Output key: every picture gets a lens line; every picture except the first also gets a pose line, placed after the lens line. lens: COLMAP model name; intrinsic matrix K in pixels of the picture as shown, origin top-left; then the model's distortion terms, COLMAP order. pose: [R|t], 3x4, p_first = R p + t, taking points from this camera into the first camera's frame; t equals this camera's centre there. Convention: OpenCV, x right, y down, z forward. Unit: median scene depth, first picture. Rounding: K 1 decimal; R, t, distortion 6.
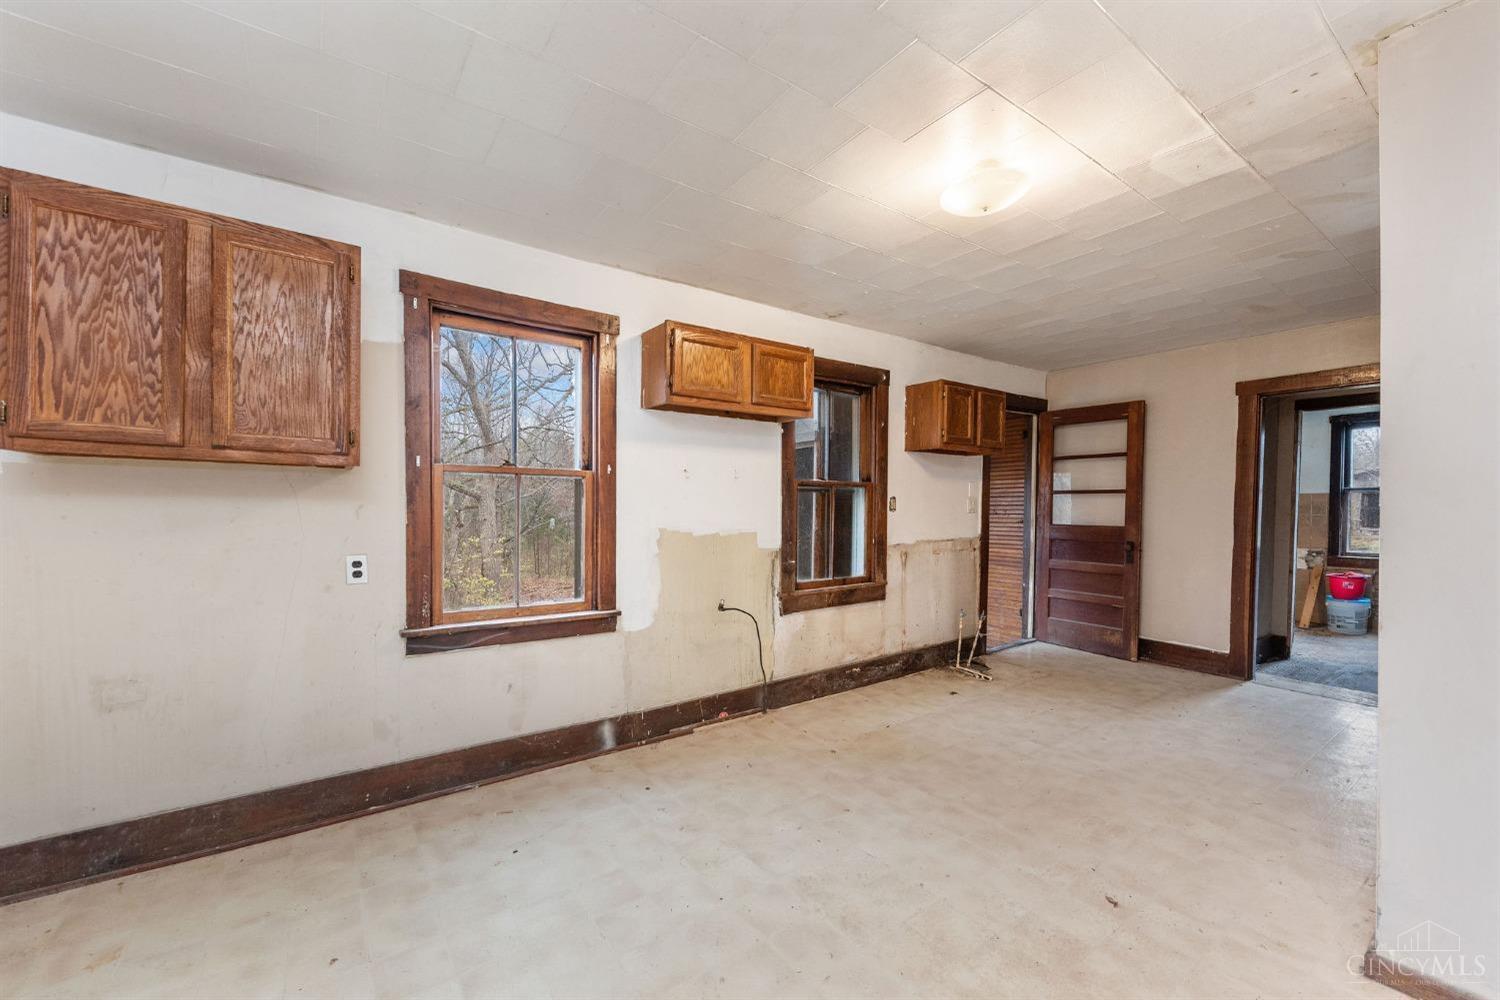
lens RADIAL K [[589.1, 0, 747.2], [0, 589.1, 523.0], [0, 0, 1]] dist [0.000092, -0.000218]
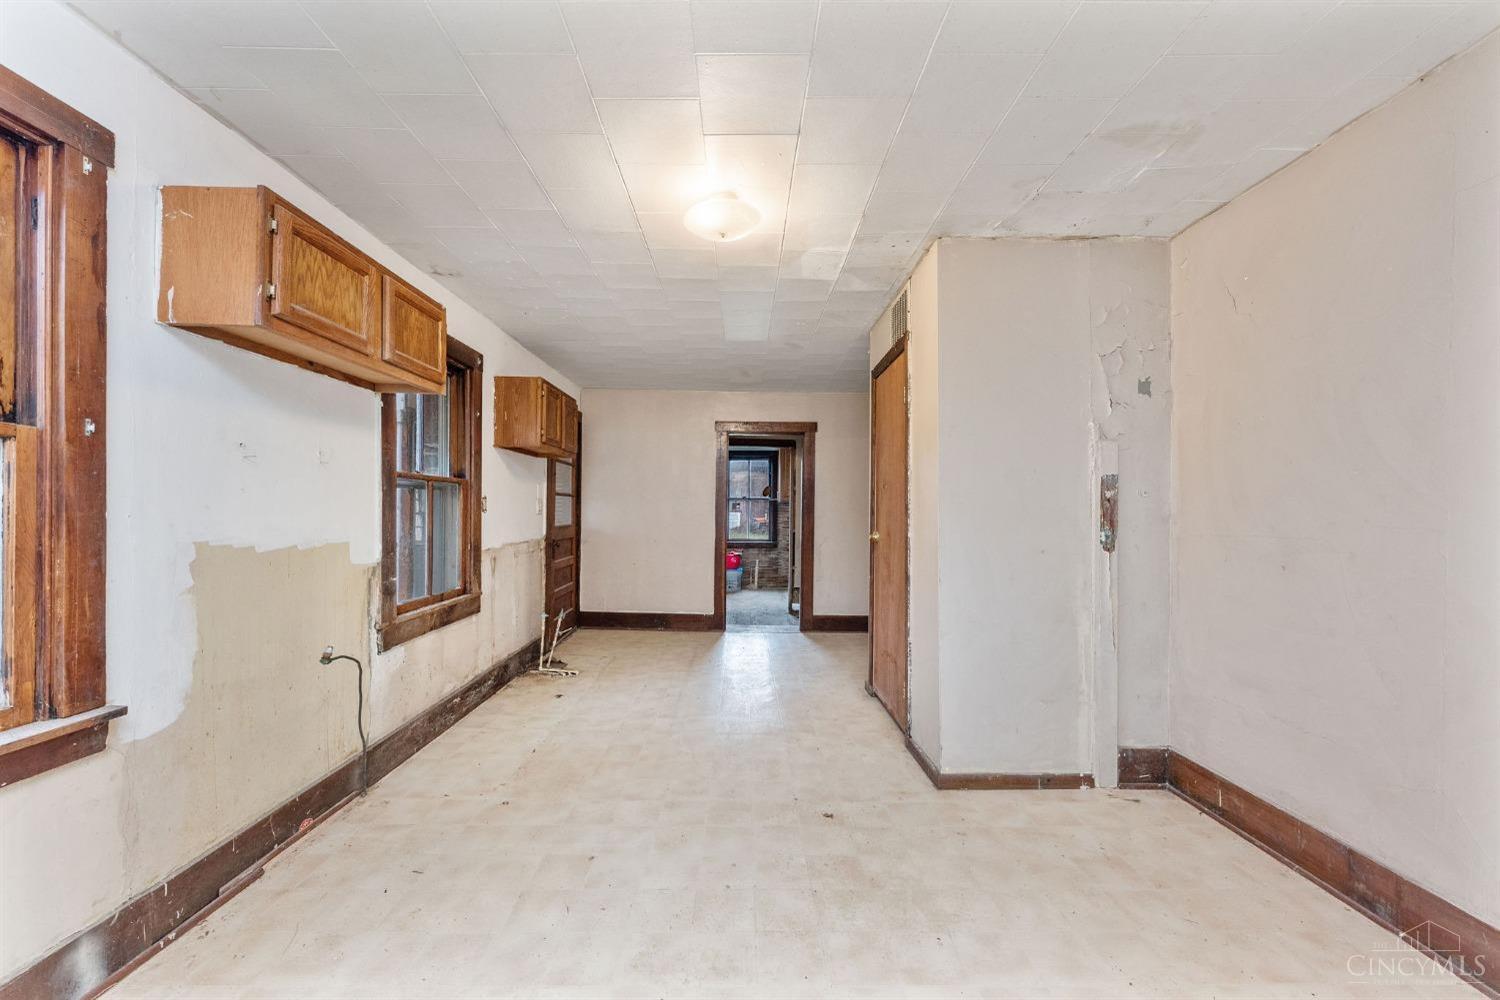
lens RADIAL K [[542.3, 0, 747.8], [0, 542.3, 516.3], [0, 0, 1]] dist [0.013731, -0.007087]
pose [[0.580975, -0.004416, 0.813910, -0.260989], [0.014284, 0.999887, -0.004771, -0.005655], [-0.813796, 0.014398, 0.580972, 0.257255]]
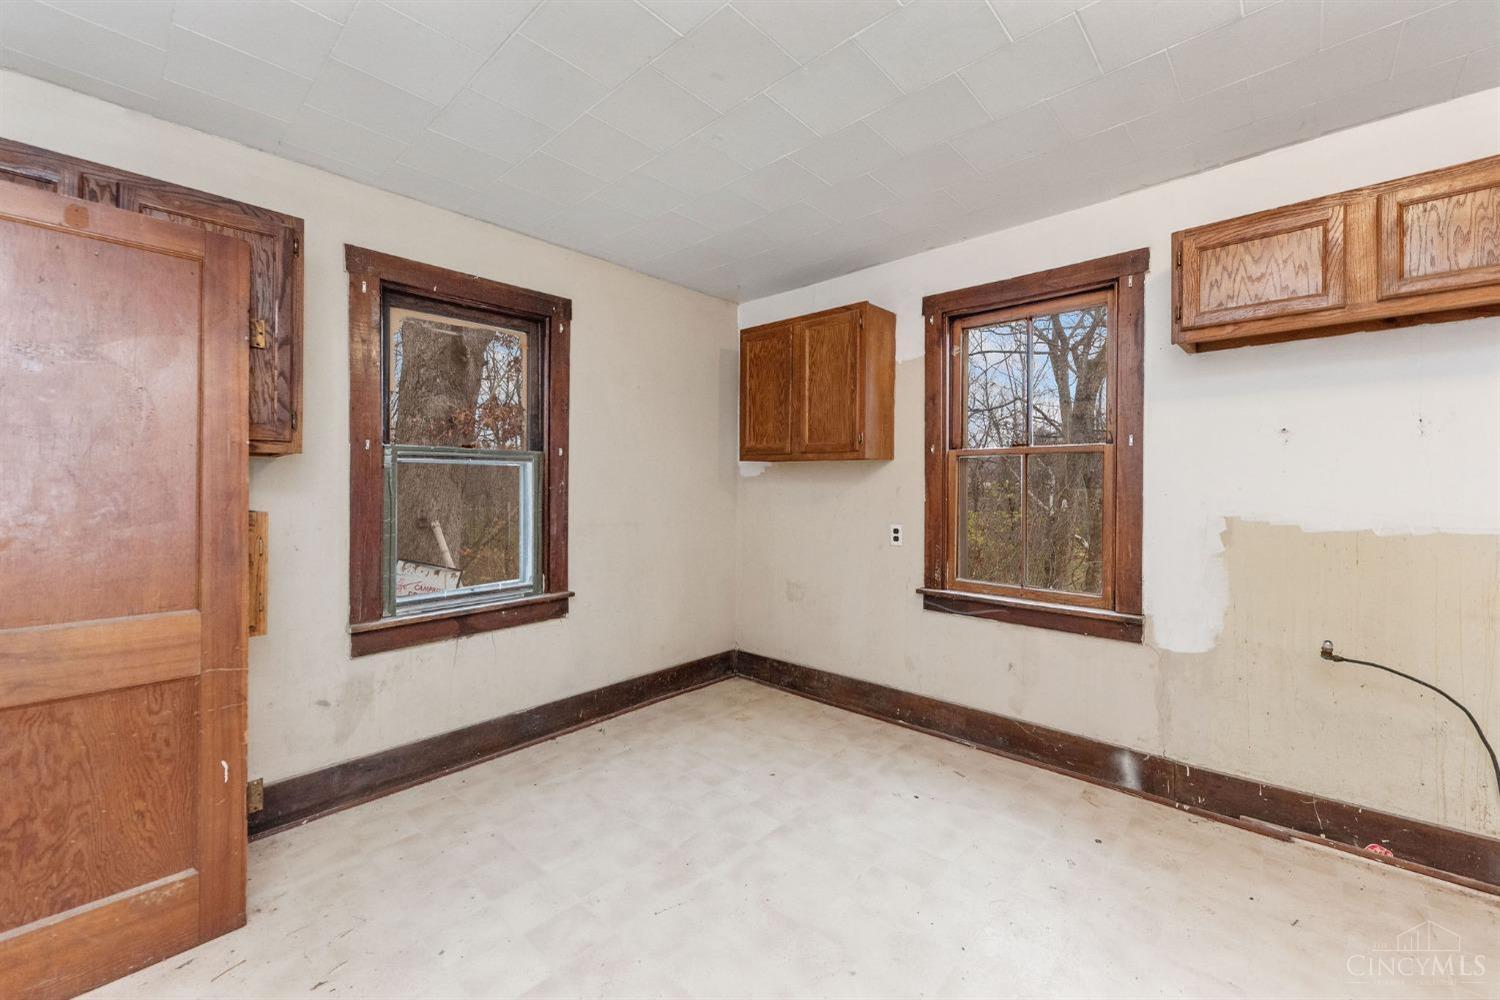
lens RADIAL K [[589.1, 0, 746.0], [0, 589.1, 489.9], [0, 0, 1]] dist [0.000071, -0.003358]
pose [[0.202767, -0.001661, -0.979226, 0.411694], [-0.026474, 0.999624, -0.007178, -0.003116], [0.978869, 0.027380, 0.202647, 0.290908]]
